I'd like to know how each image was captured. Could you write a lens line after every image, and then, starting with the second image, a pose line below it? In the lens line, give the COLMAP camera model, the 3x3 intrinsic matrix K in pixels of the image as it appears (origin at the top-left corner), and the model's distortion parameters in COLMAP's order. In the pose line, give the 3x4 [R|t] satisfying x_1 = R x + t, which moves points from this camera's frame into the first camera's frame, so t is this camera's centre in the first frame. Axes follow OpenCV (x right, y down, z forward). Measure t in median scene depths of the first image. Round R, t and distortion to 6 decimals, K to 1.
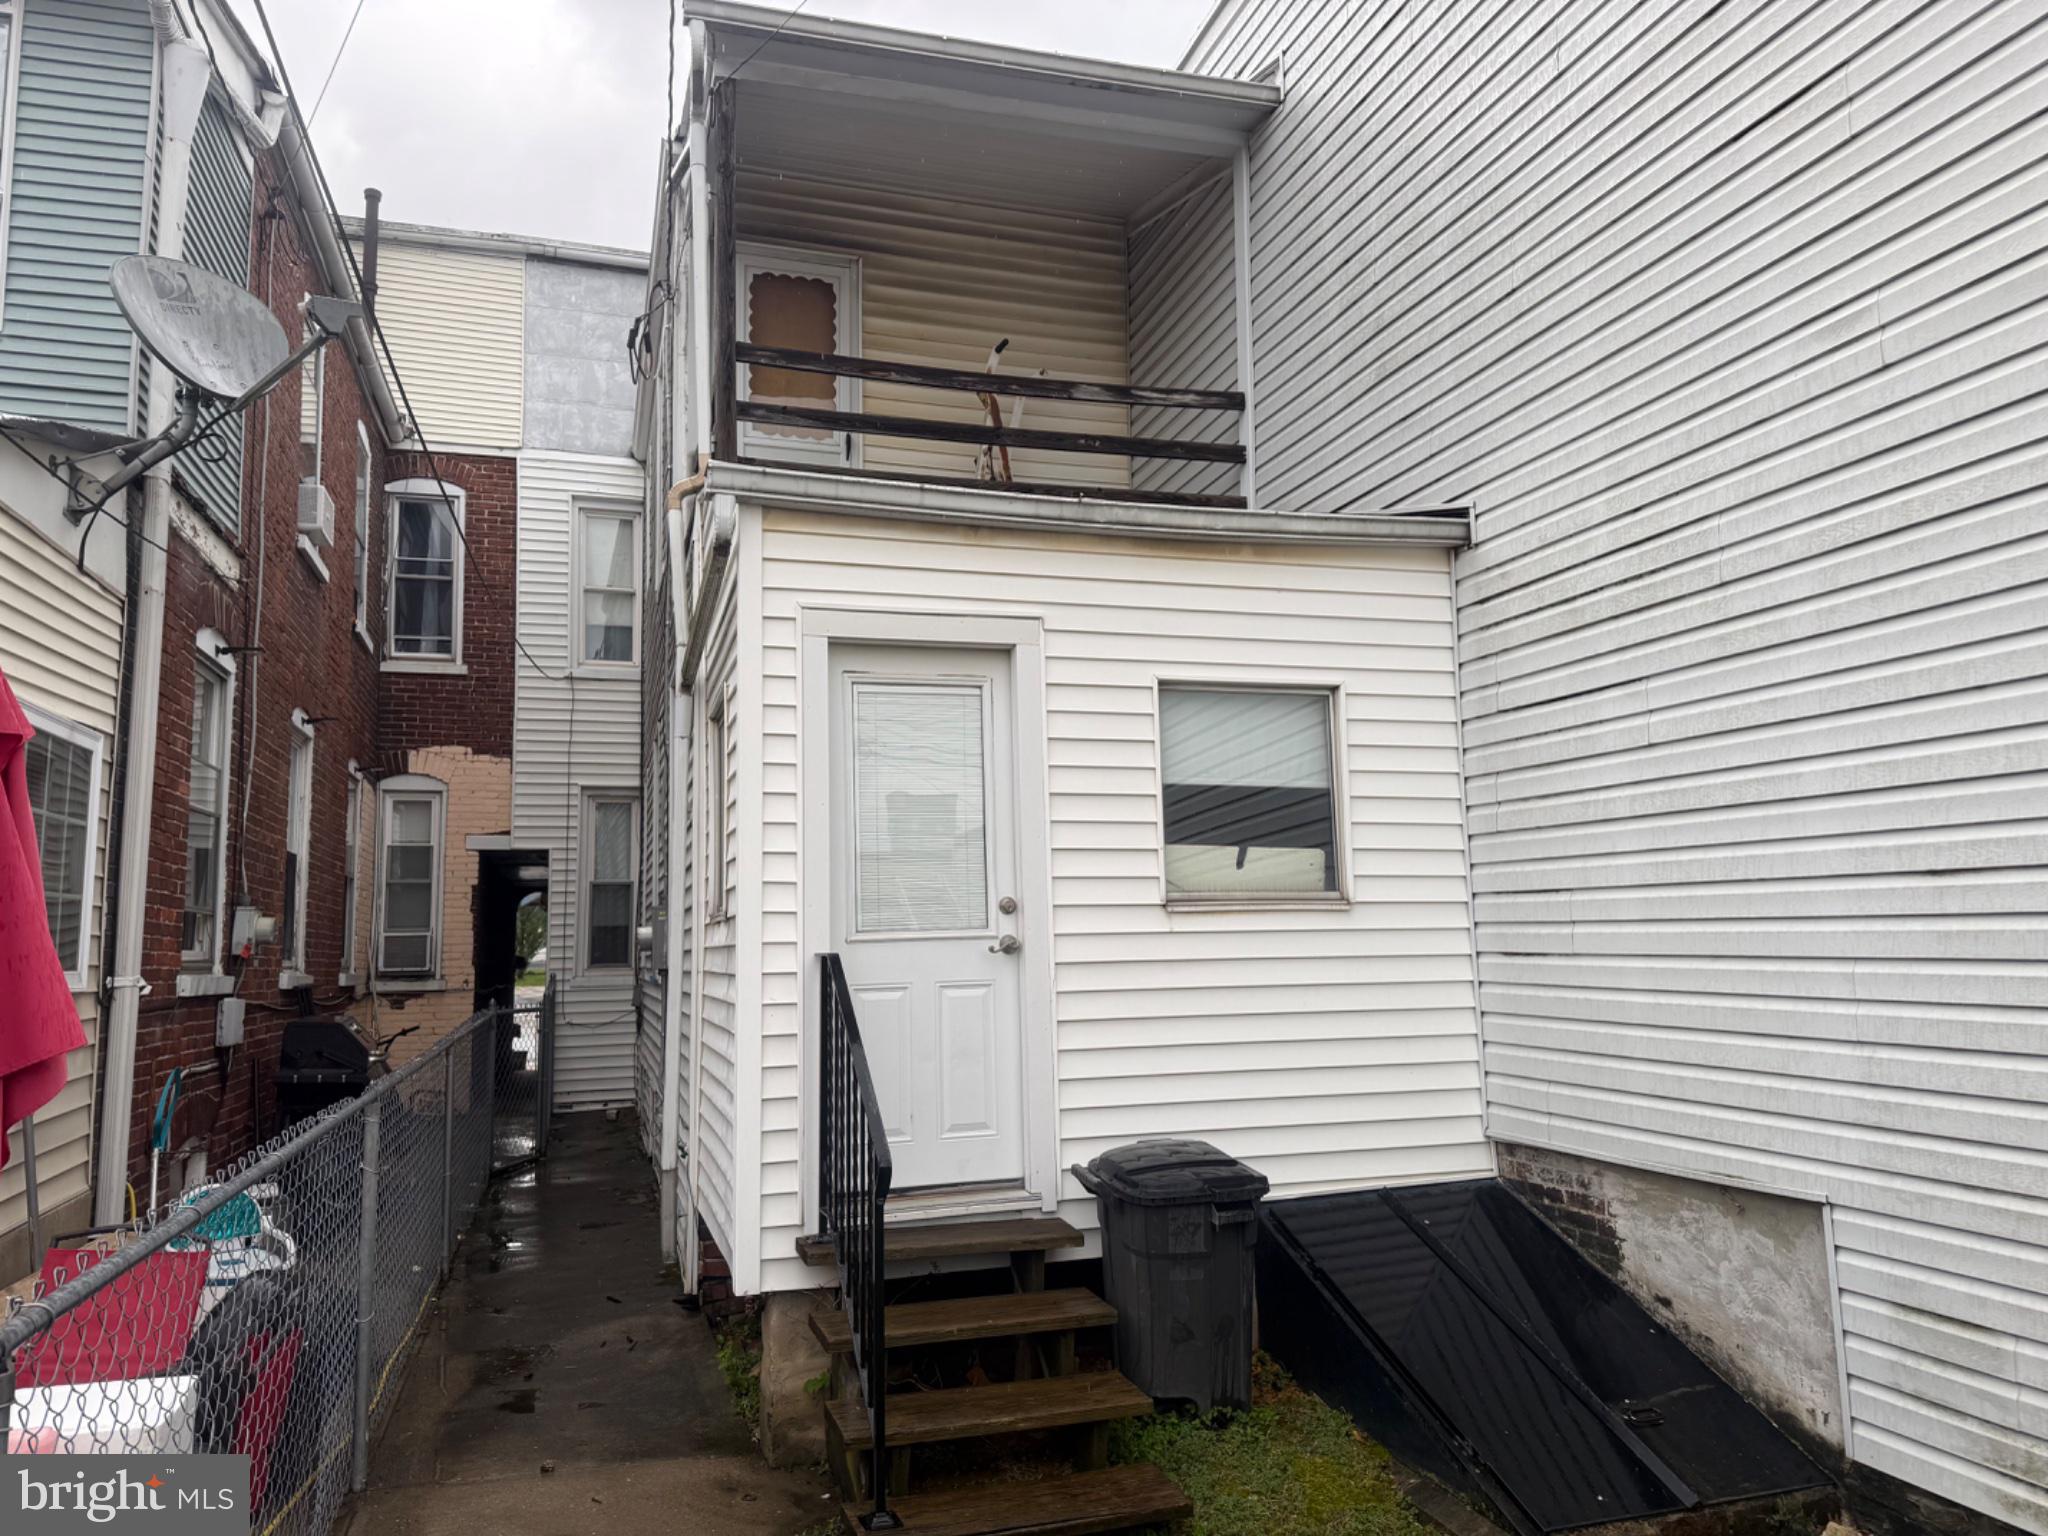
lens RADIAL K [[1450.7, 0, 1029.1], [0, 1450.7, 763.7], [0, 0, 1]] dist [0.061500, -0.076729]
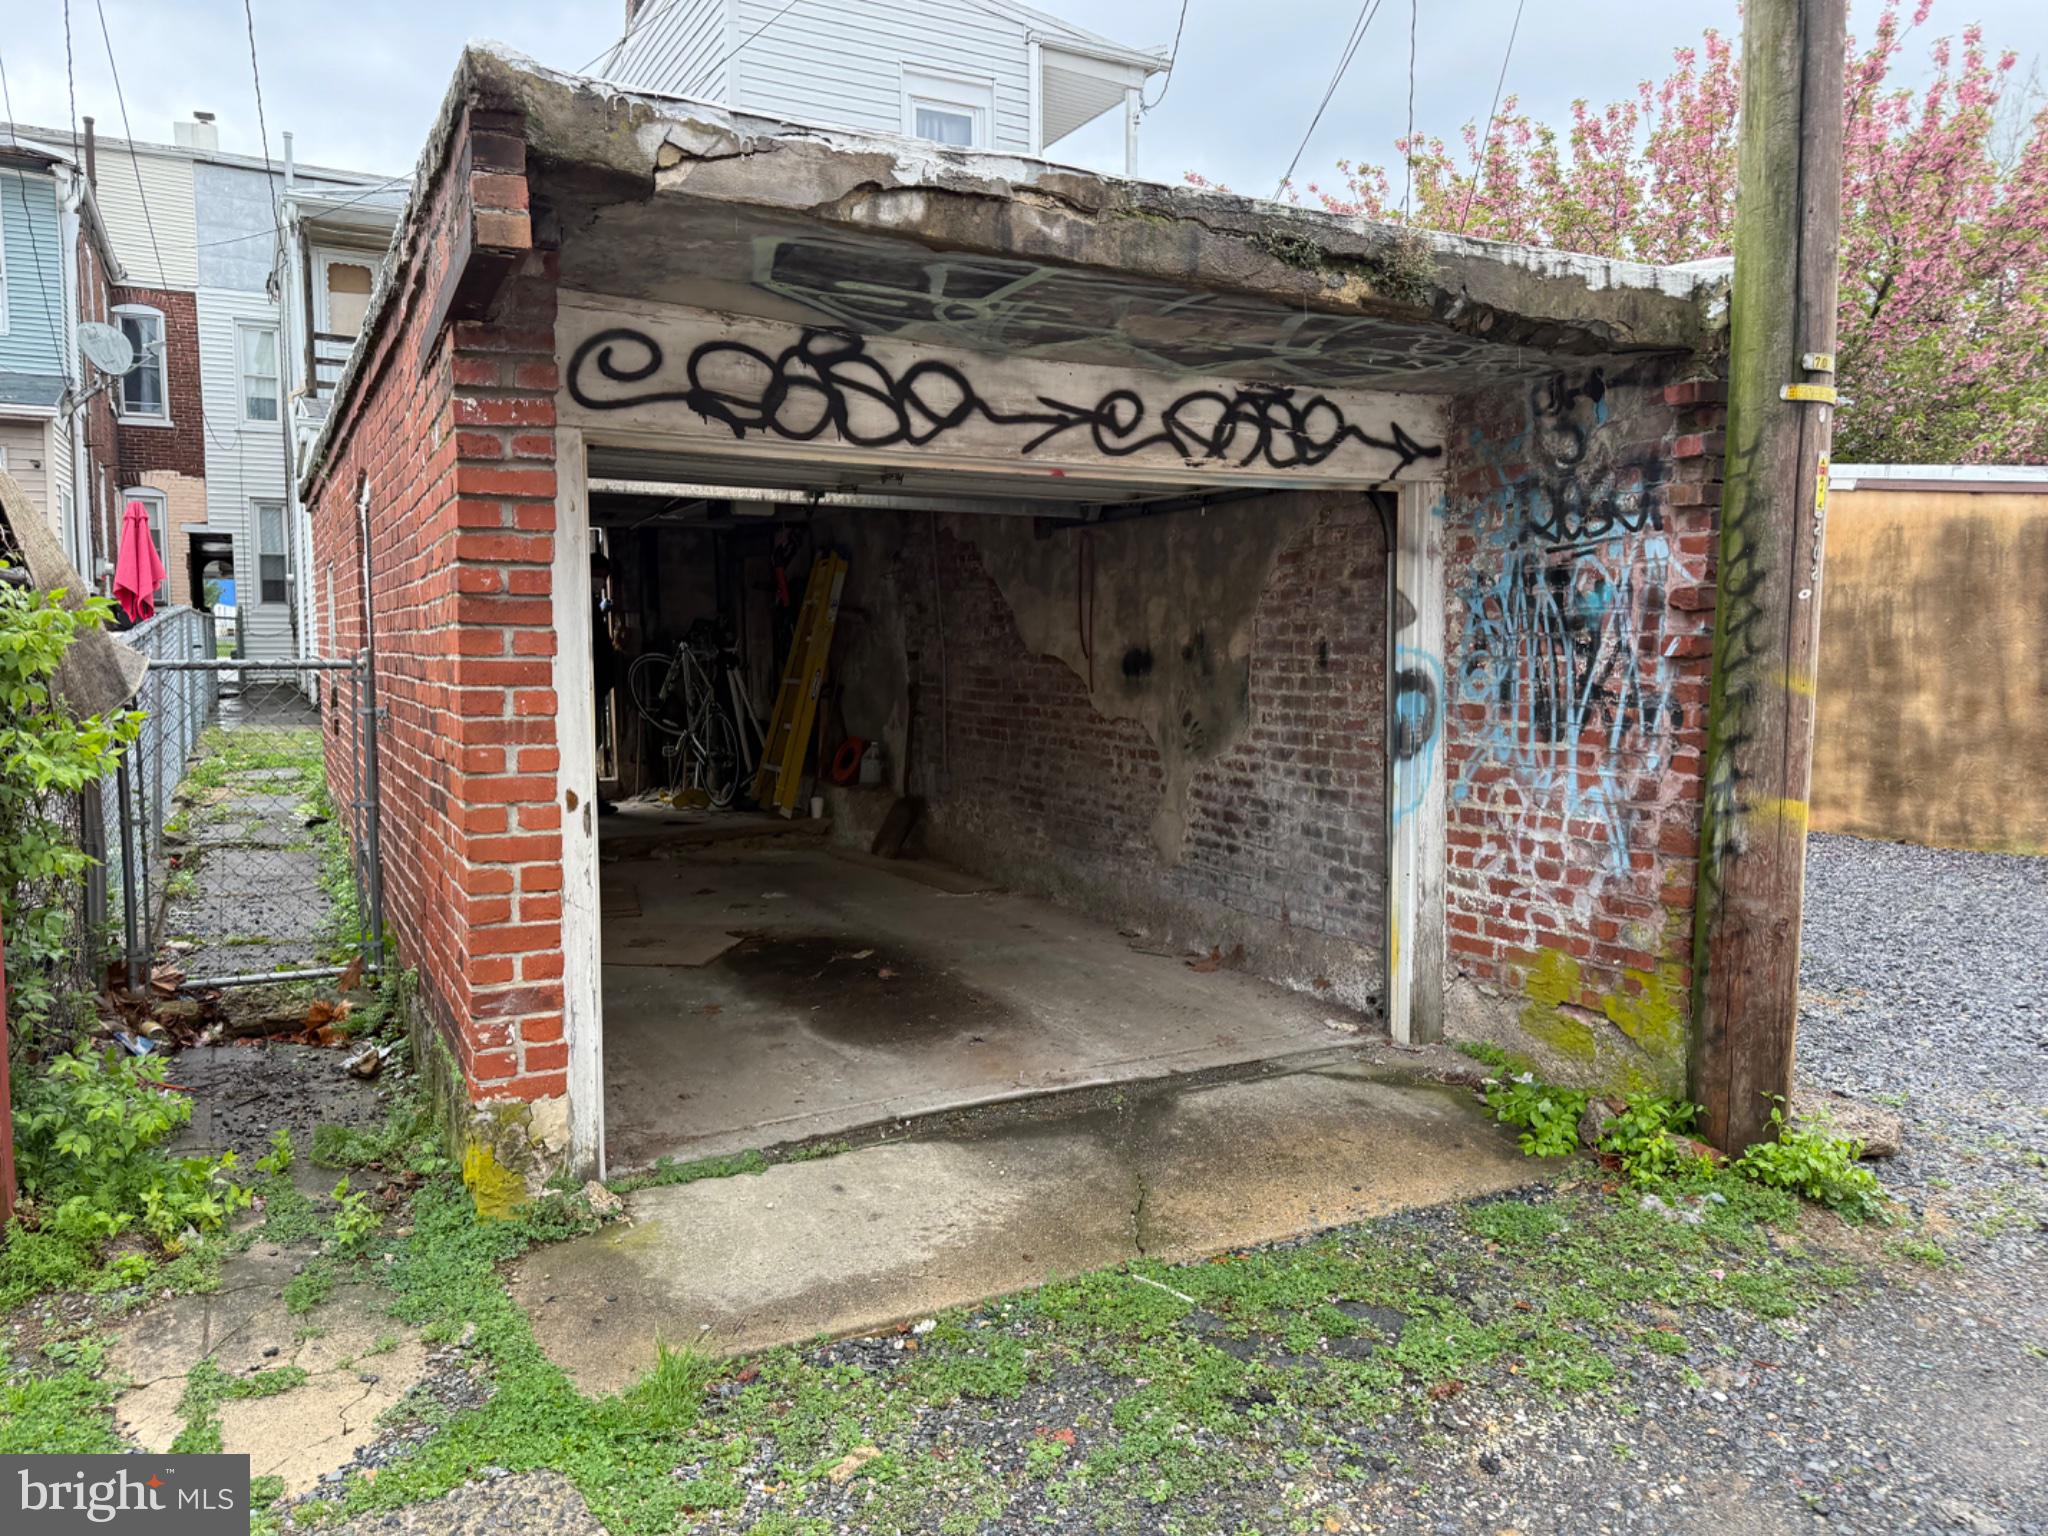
lens RADIAL K [[1450.7, 0, 1020.2], [0, 1450.7, 769.6], [0, 0, 1]] dist [0.061500, -0.076729]
pose [[0.981431, 0.005931, 0.191722, 0.254486], [-0.045764, 0.977898, 0.204015, -0.065347], [-0.186274, -0.209000, 0.960011, -0.898087]]
